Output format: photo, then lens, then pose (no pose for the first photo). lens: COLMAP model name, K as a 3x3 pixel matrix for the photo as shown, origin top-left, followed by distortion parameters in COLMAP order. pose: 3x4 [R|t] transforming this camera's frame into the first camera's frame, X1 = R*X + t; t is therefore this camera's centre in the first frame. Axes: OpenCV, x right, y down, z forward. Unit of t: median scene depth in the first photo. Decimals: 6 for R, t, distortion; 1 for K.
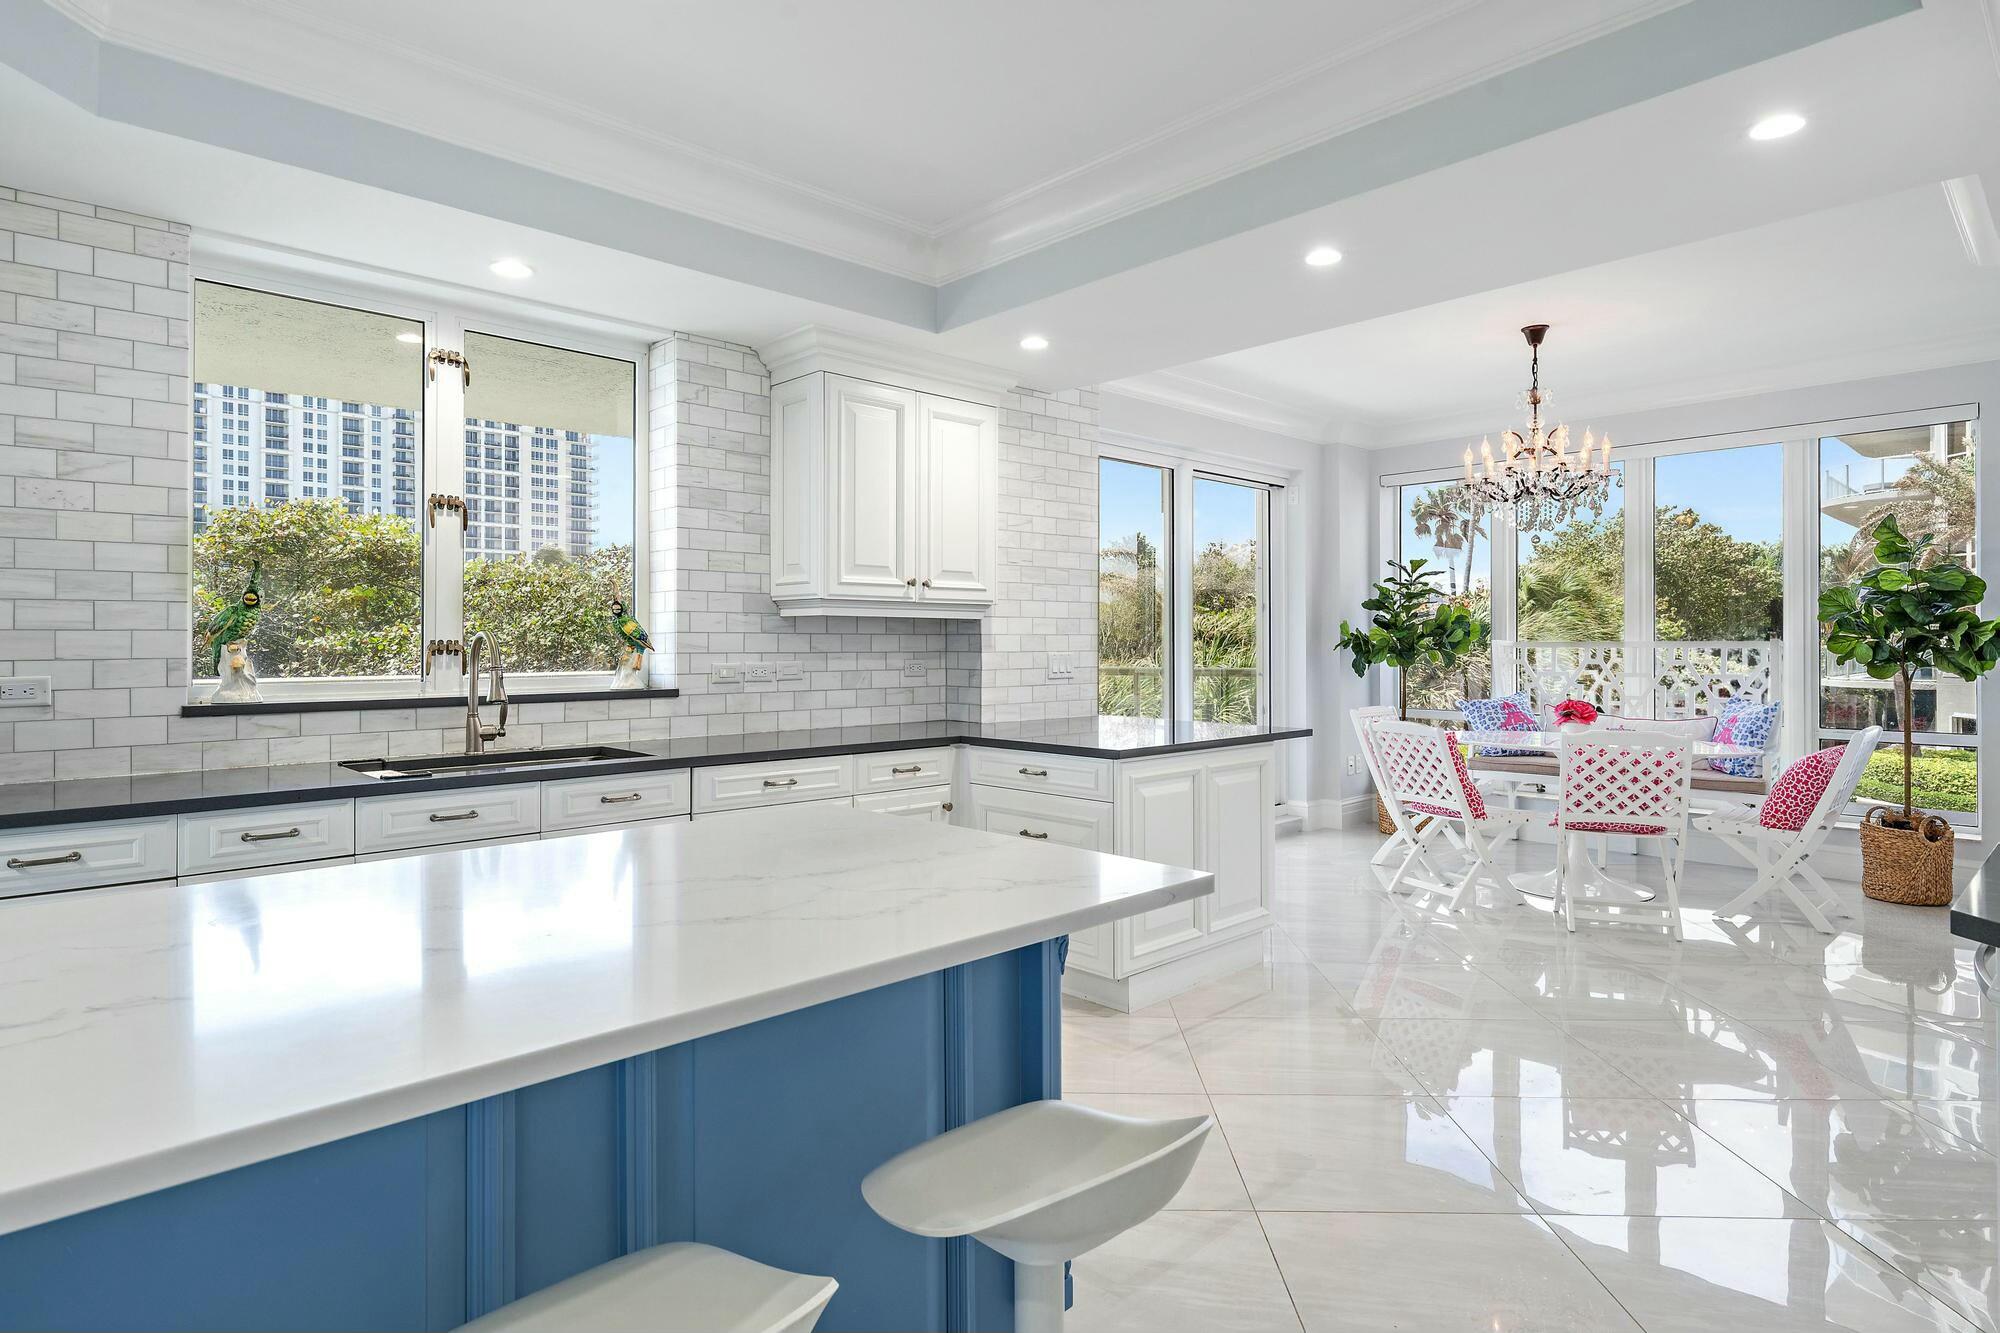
lens RADIAL K [[1070.0, 0, 992.6], [0, 1070.0, 636.2], [0, 0, 1]] dist [0.002949, 0.000186]
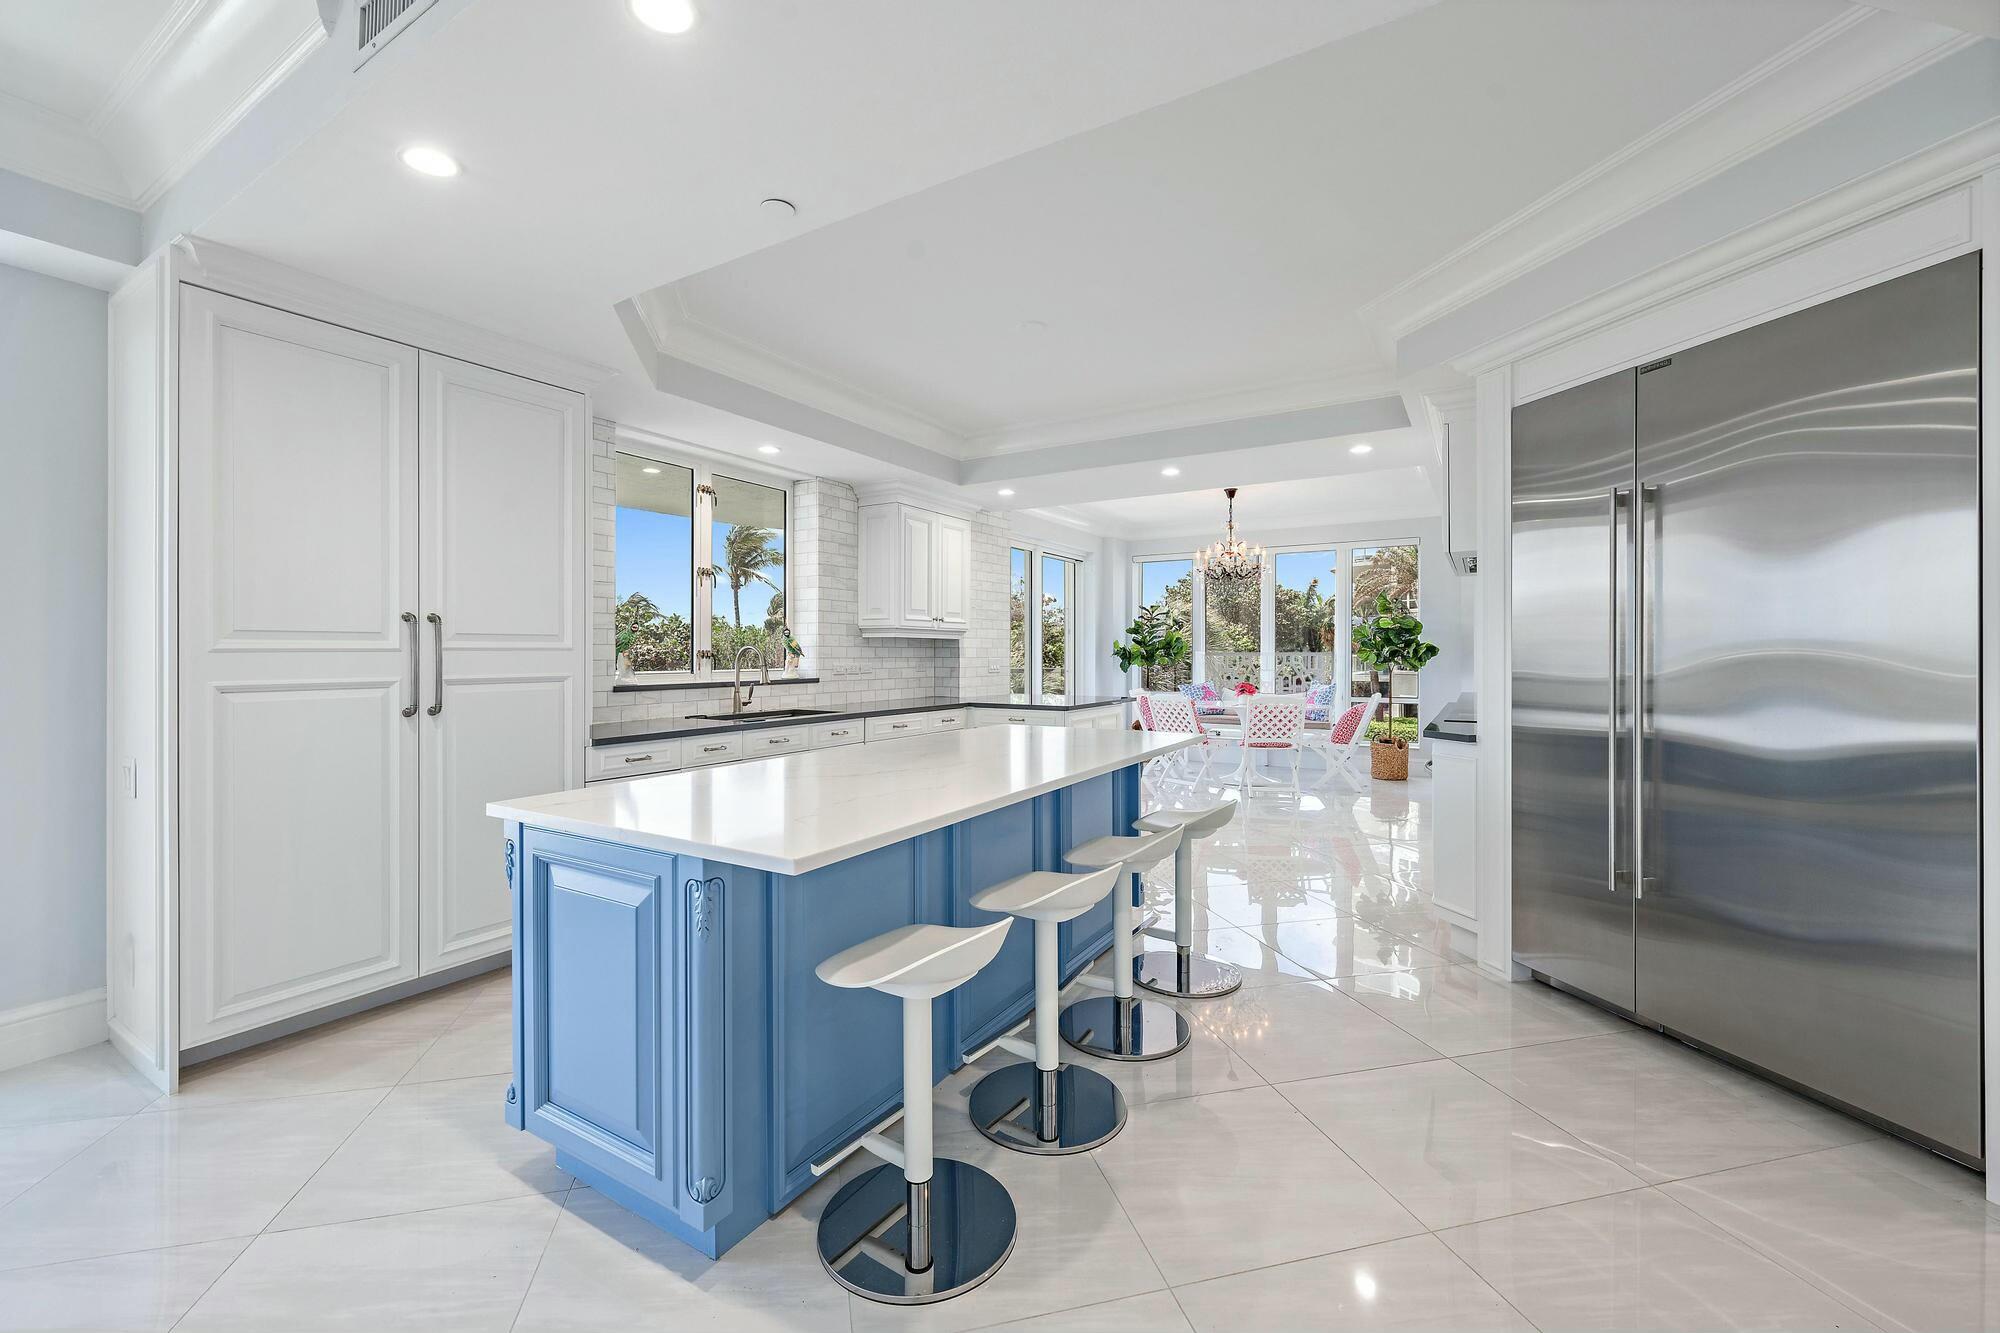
lens RADIAL K [[810.0, 0, 993.3], [0, 810.0, 651.3], [0, 0, 1]] dist [-0.000951, -0.000022]
pose [[0.964400, 0.001908, 0.264439, -0.319735], [-0.002918, 0.999990, 0.003427, -0.000482], [-0.264430, -0.004077, 0.964396, -0.323474]]
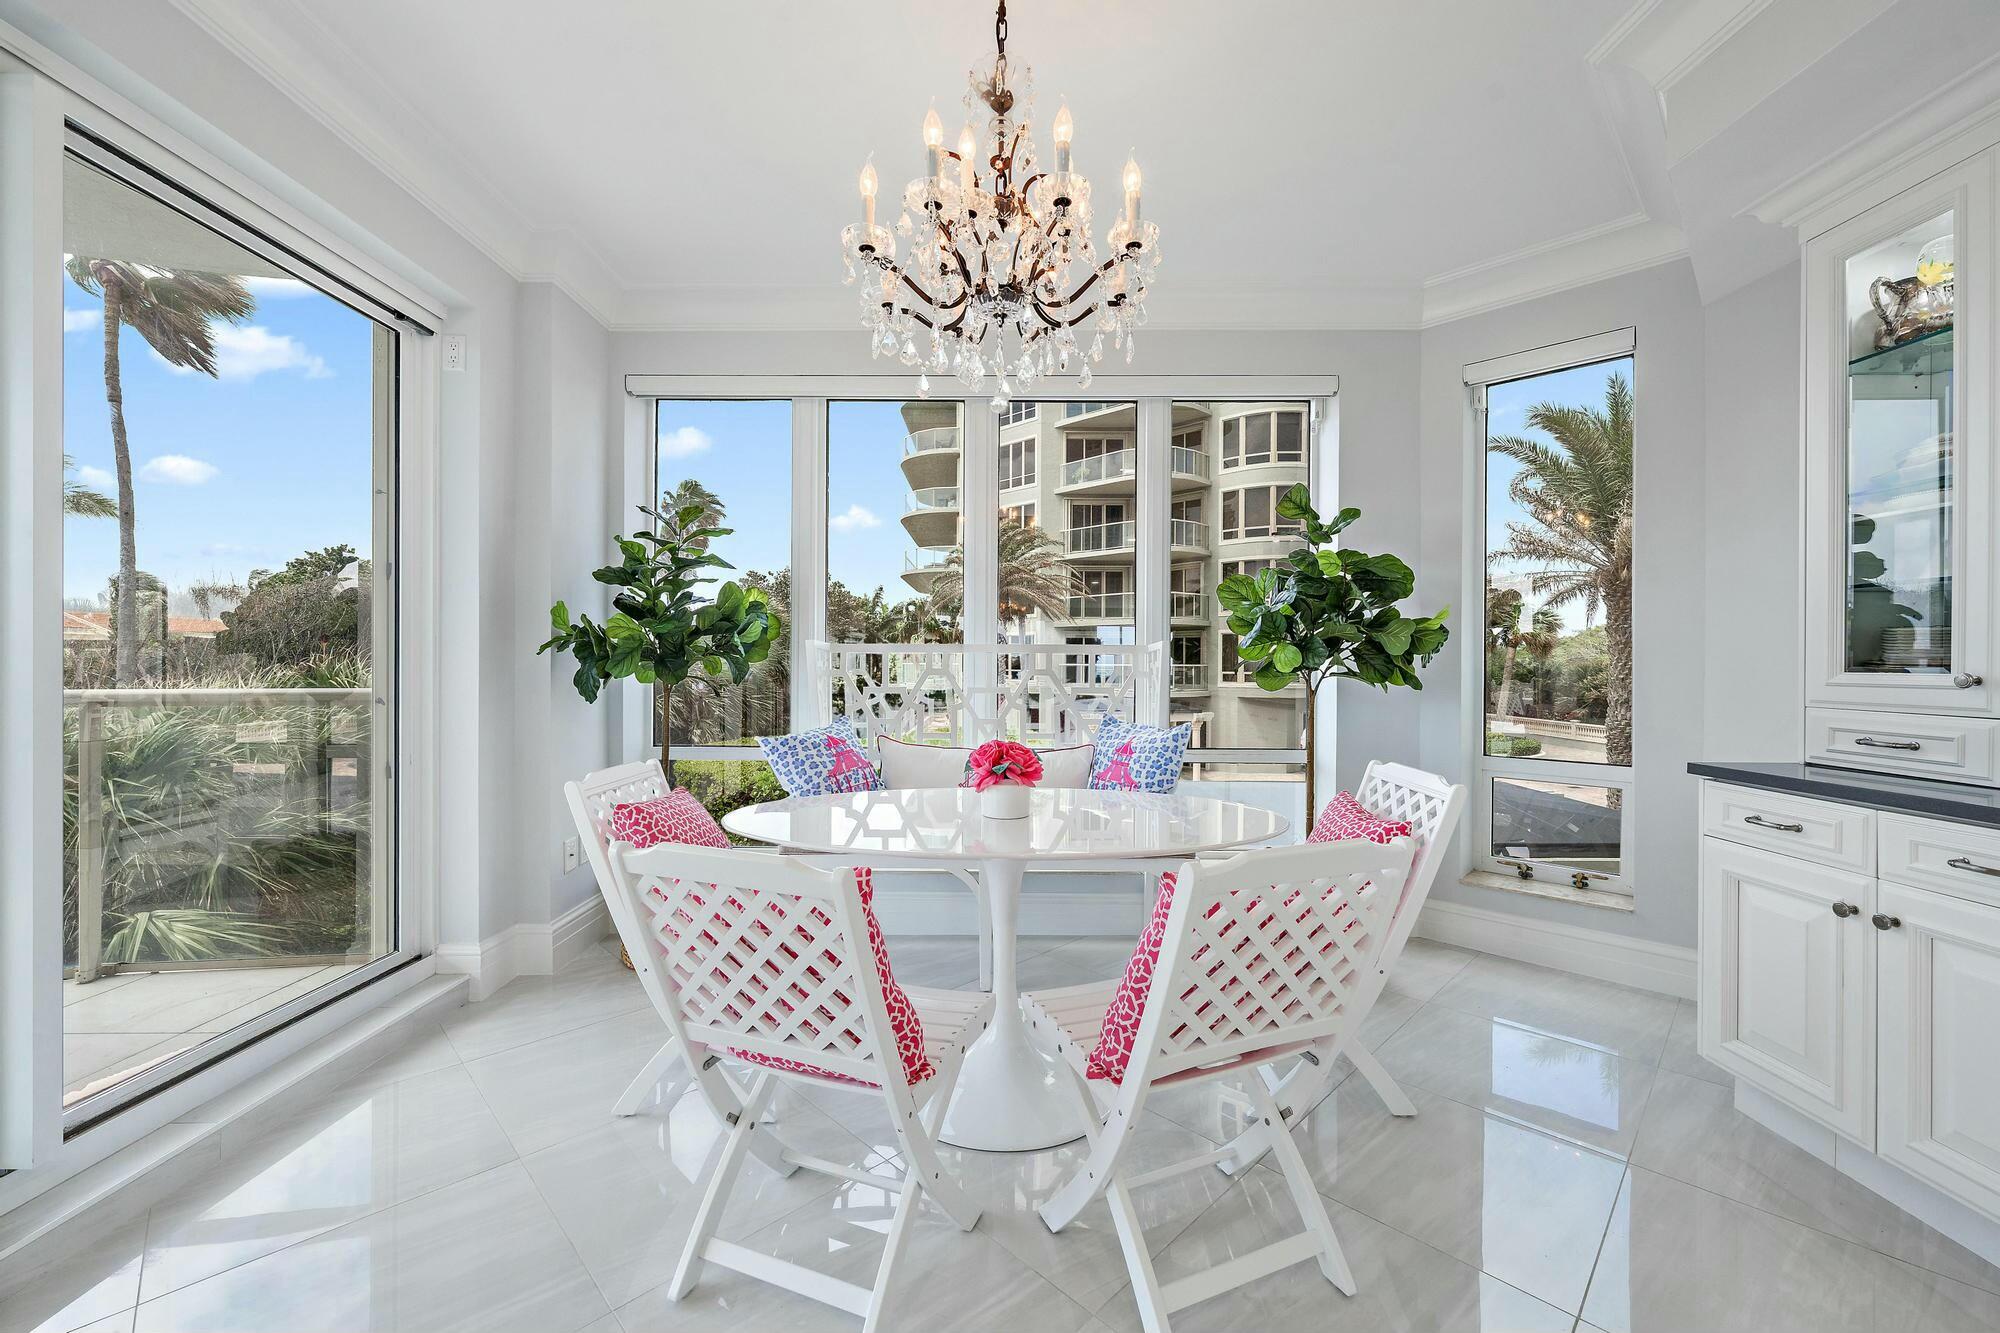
lens RADIAL K [[791.1, 0, 1000.0], [0, 791.1, 666.5], [0, 0, 1]] dist [-0.000631, -0.000037]
pose [[0.688711, -0.000291, 0.725036, 0.287483], [-0.009577, 0.999909, 0.009499, 0.019911], [-0.724973, -0.013485, 0.688646, 0.839978]]
